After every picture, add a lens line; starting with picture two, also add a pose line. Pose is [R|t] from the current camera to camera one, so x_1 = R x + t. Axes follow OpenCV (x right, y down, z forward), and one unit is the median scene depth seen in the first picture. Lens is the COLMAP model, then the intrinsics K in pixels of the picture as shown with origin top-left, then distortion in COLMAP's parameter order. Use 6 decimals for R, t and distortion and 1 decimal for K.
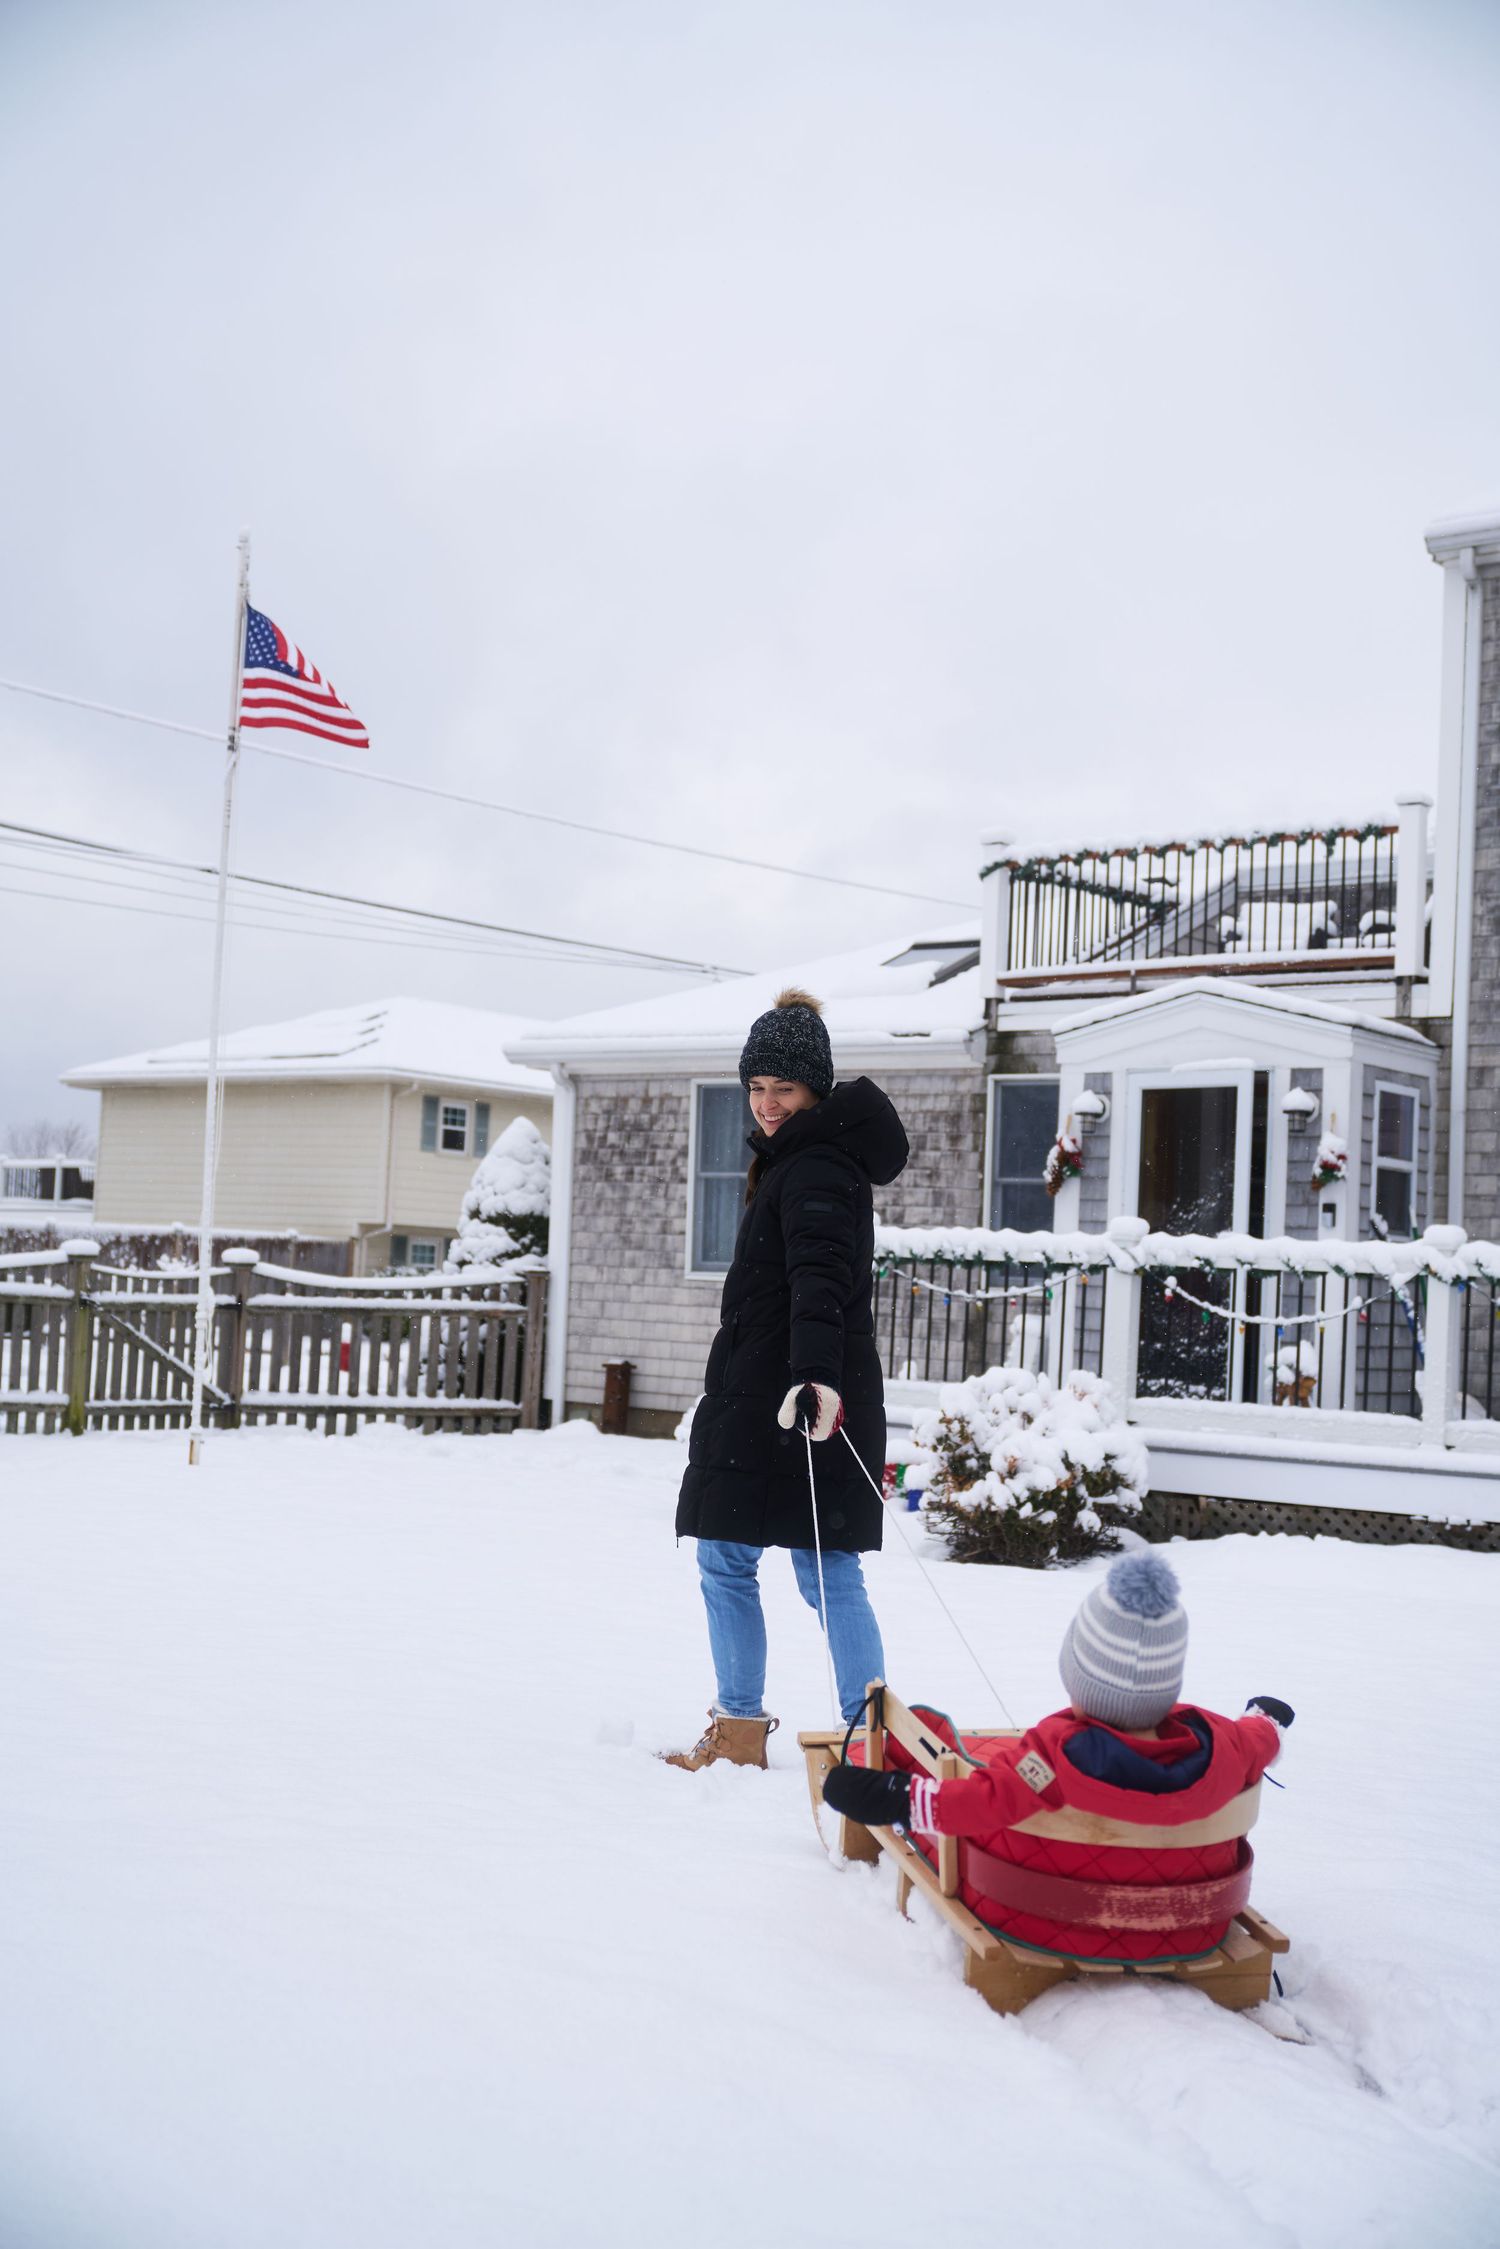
lens RADIAL K [[2596.5, 0, 753.1], [0, 2596.5, 1121.8], [0, 0, 1]] dist [-0.009065, 0.000000]
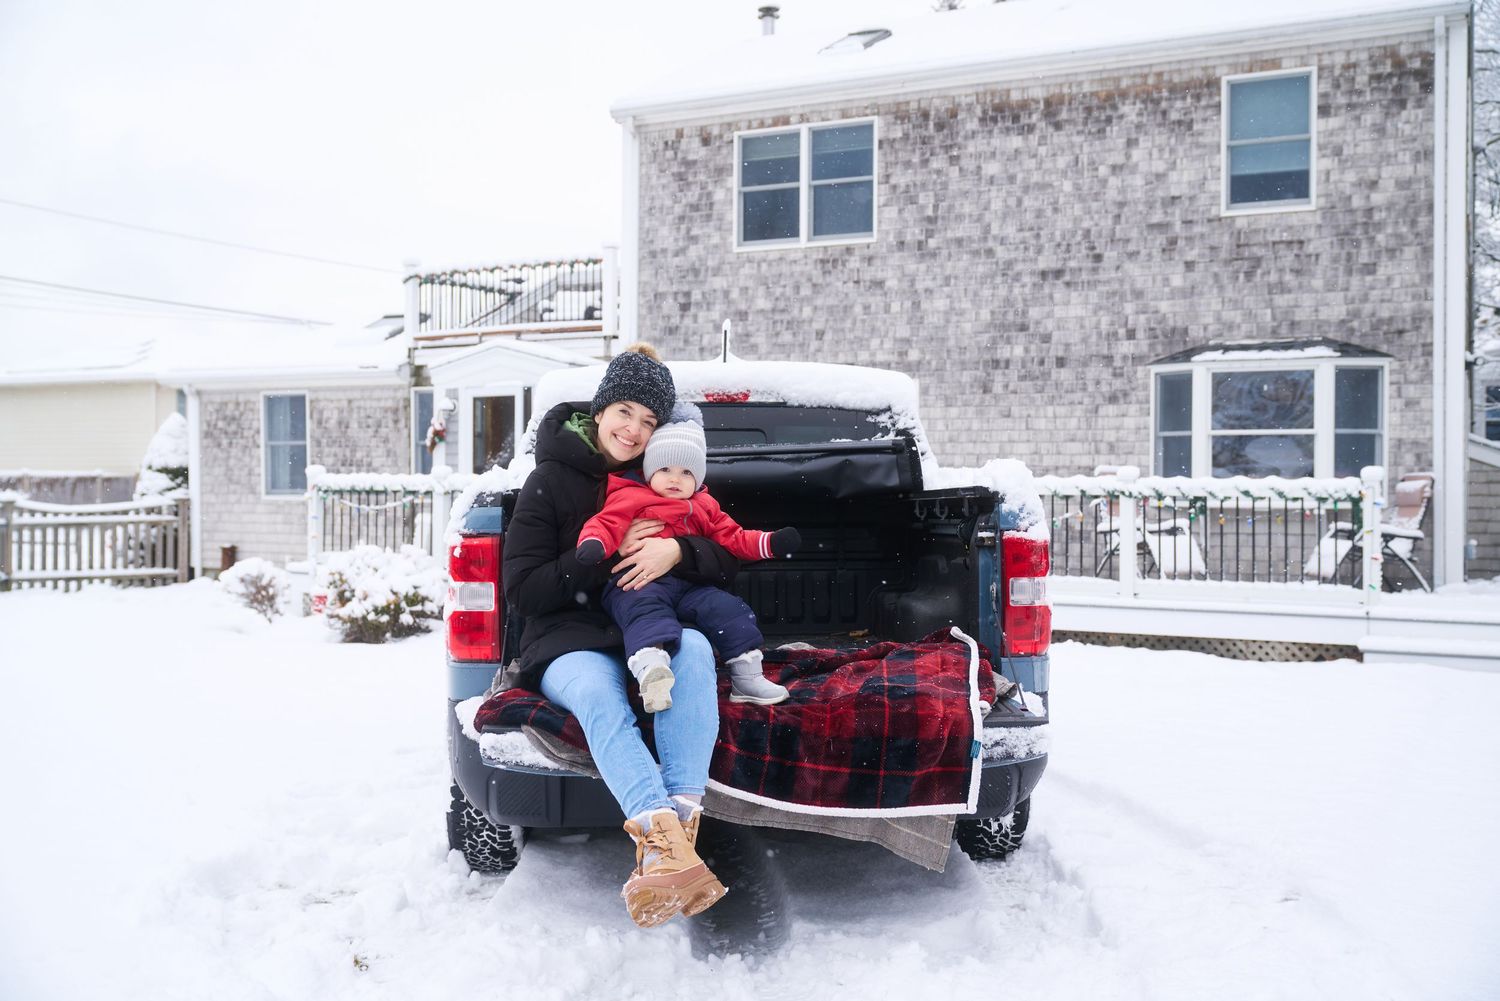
lens RADIAL K [[1490.9, 0, 749.0], [0, 1490.9, 499.3], [0, 0, 1]] dist [-0.013269, 0.000000]
pose [[0.978326, -0.041956, 0.202774, 0.107527], [0.026037, 0.996410, 0.080550, -0.018018], [-0.205426, -0.073525, 0.975907, -0.125833]]
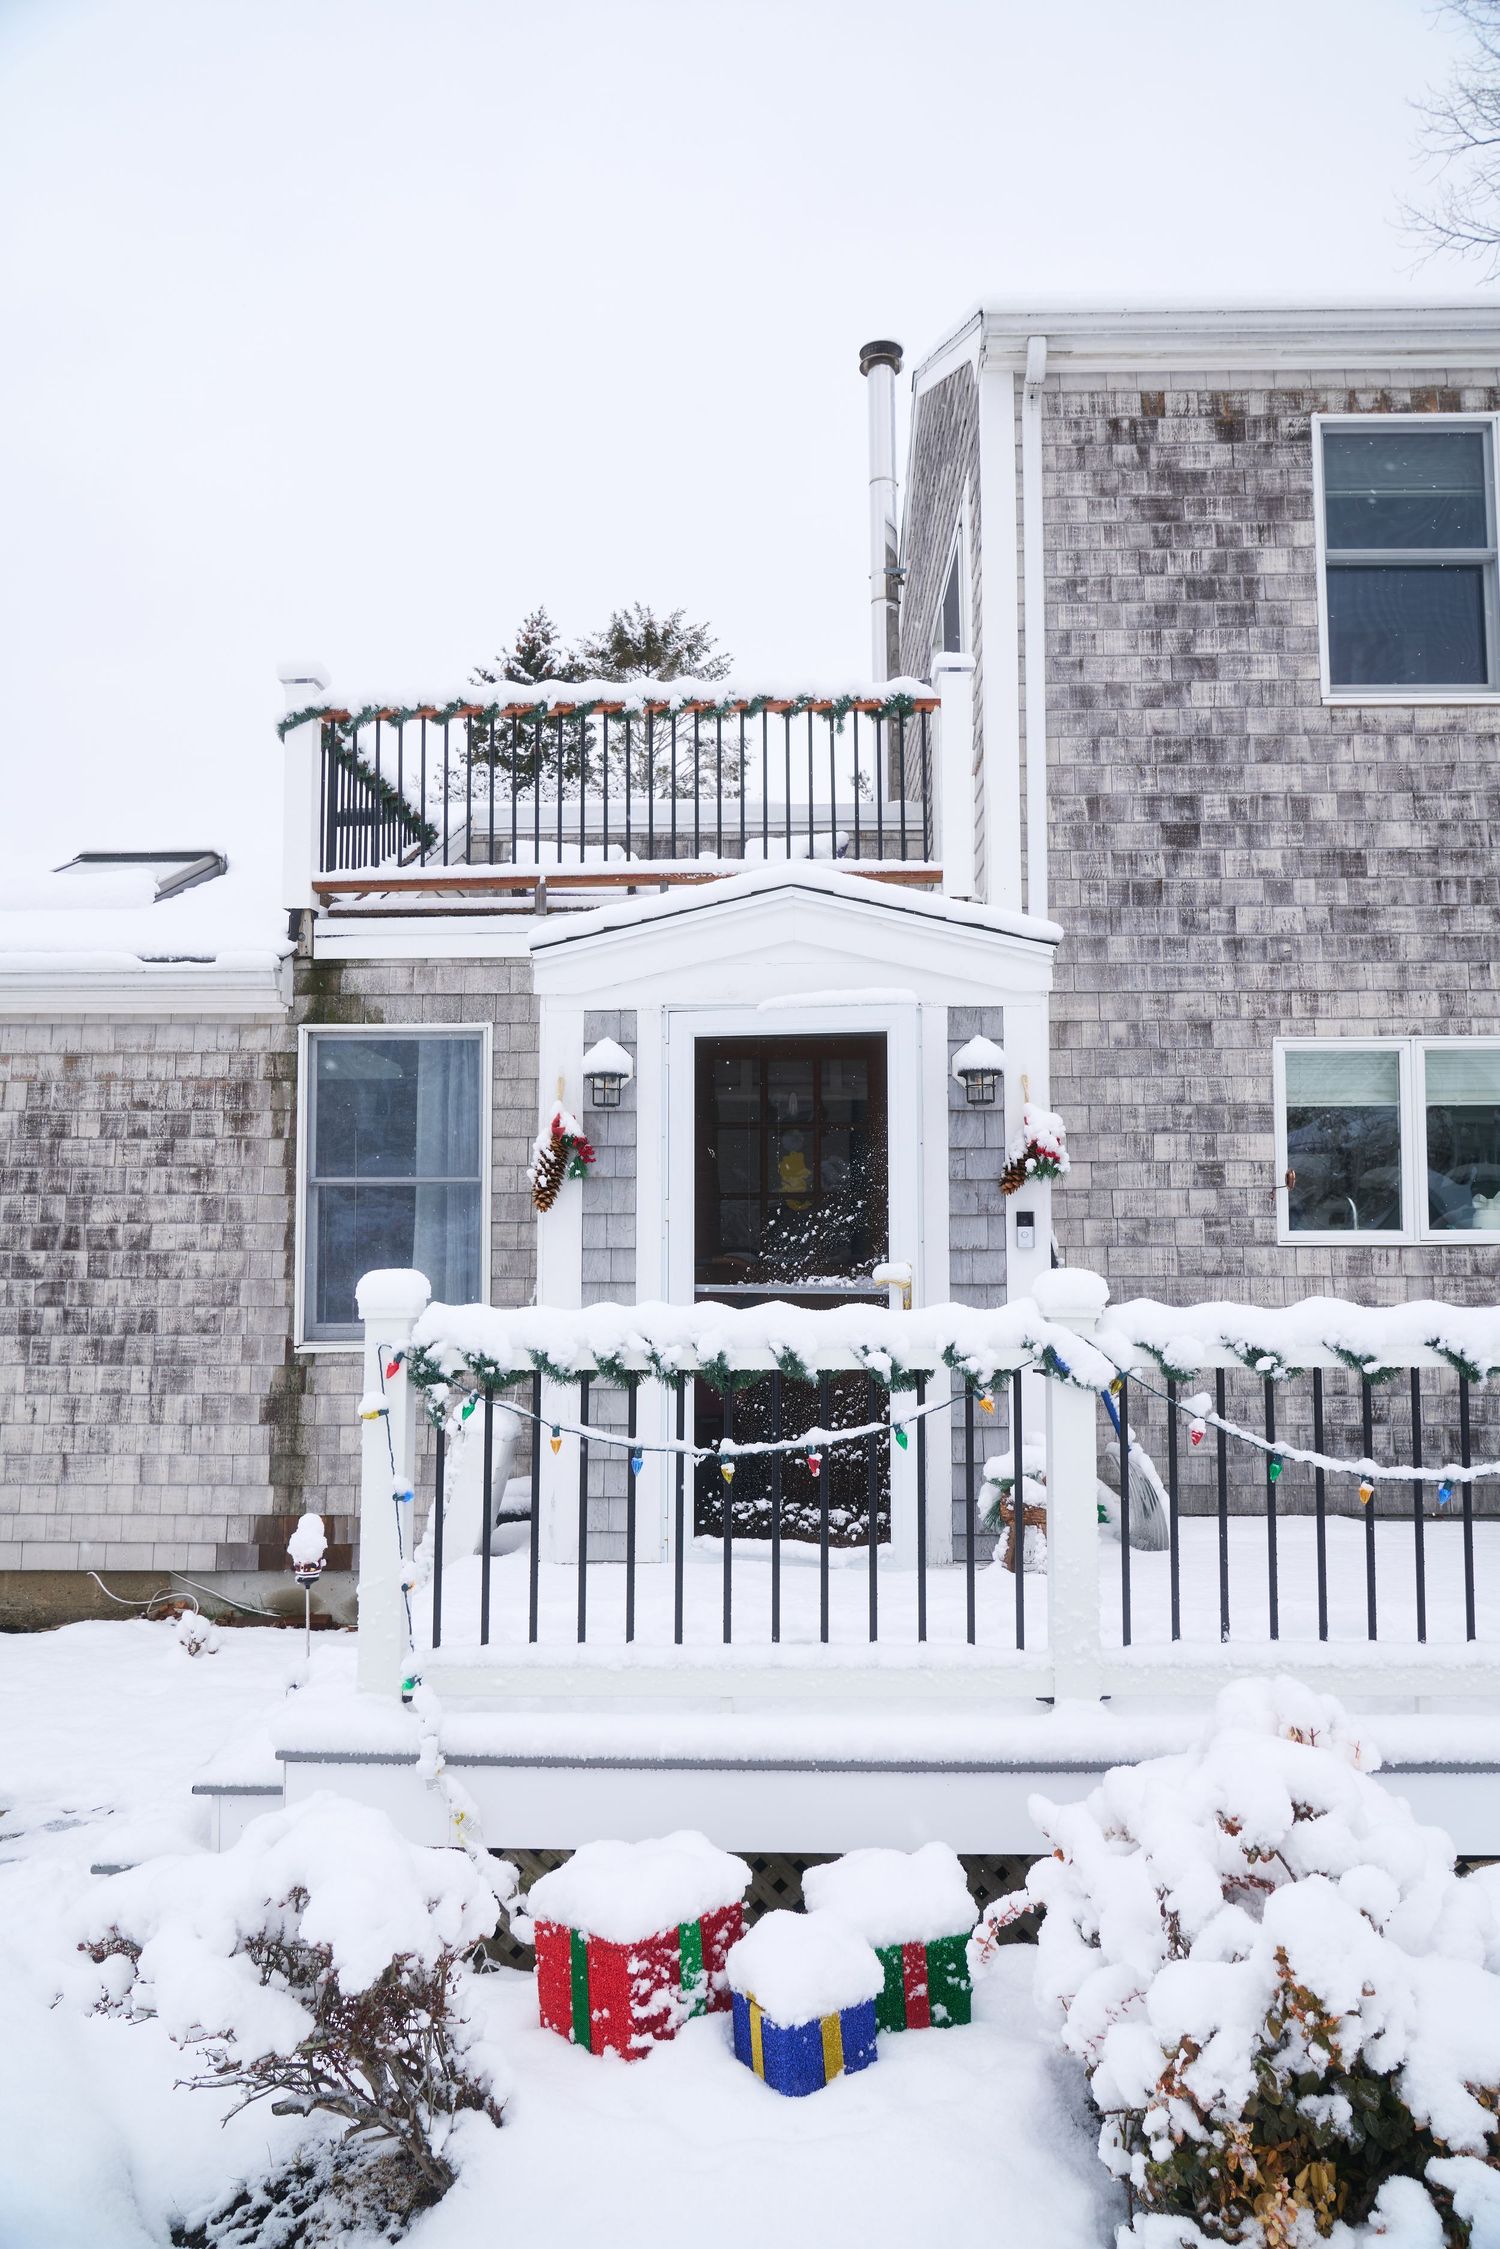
lens RADIAL K [[1534.5, 0, 750.6], [0, 1534.5, 1131.8], [0, 0, 1]] dist [-0.007823, 0.004776]
pose [[0.792301, -0.007130, 0.610089, -0.058463], [0.001642, 0.999953, 0.009555, 0.006075], [-0.610128, -0.006569, 0.792275, 0.611380]]
